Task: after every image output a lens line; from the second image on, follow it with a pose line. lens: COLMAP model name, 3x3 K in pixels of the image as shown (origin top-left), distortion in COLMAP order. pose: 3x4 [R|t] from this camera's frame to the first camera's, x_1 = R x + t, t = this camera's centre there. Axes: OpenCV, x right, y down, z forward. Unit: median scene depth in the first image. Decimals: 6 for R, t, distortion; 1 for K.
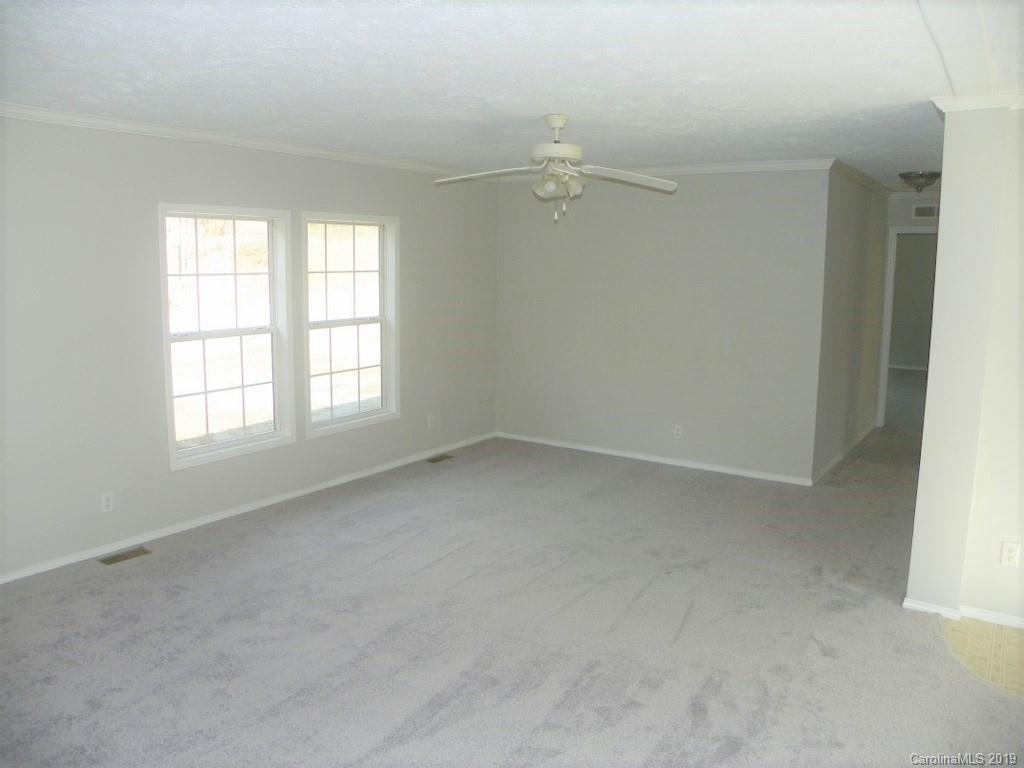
lens RADIAL K [[794.2, 0, 512.0], [0, 794.2, 384.0], [0, 0, 1]] dist [-0.171433, 0.122012]
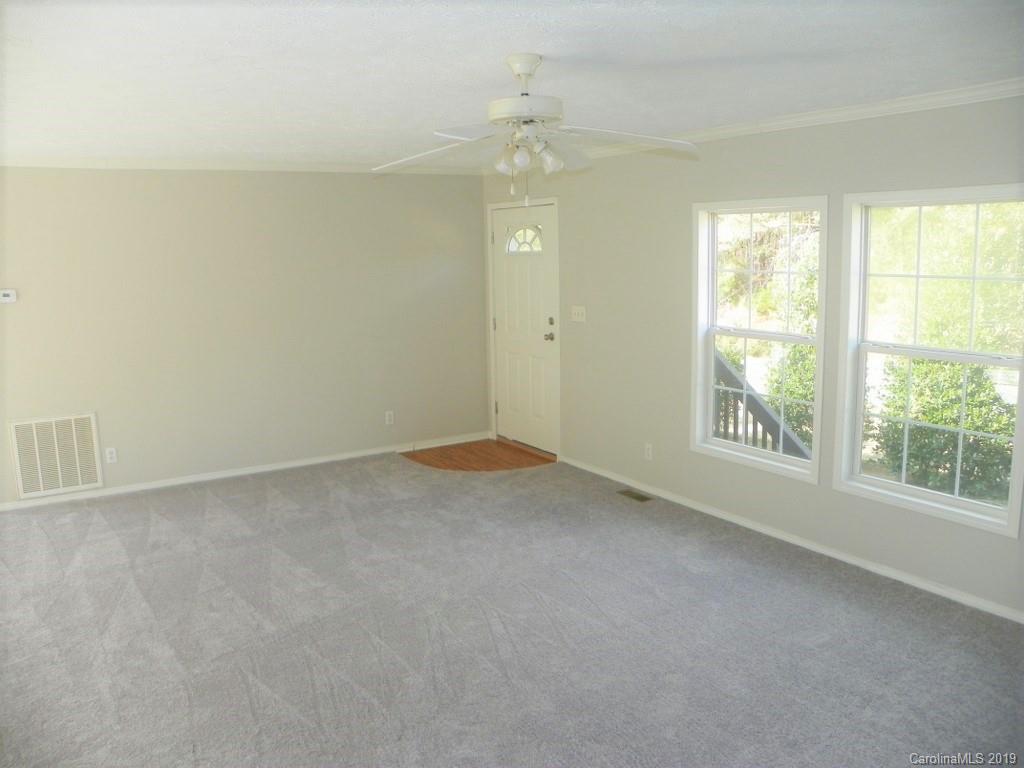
lens RADIAL K [[794.2, 0, 512.0], [0, 794.2, 384.0], [0, 0, 1]] dist [-0.171433, 0.122012]
pose [[-0.391742, 0.149524, -0.907844, 0.652459], [-0.124554, 0.969005, 0.213344, -0.183091], [0.911606, 0.196652, -0.360976, 1.147131]]
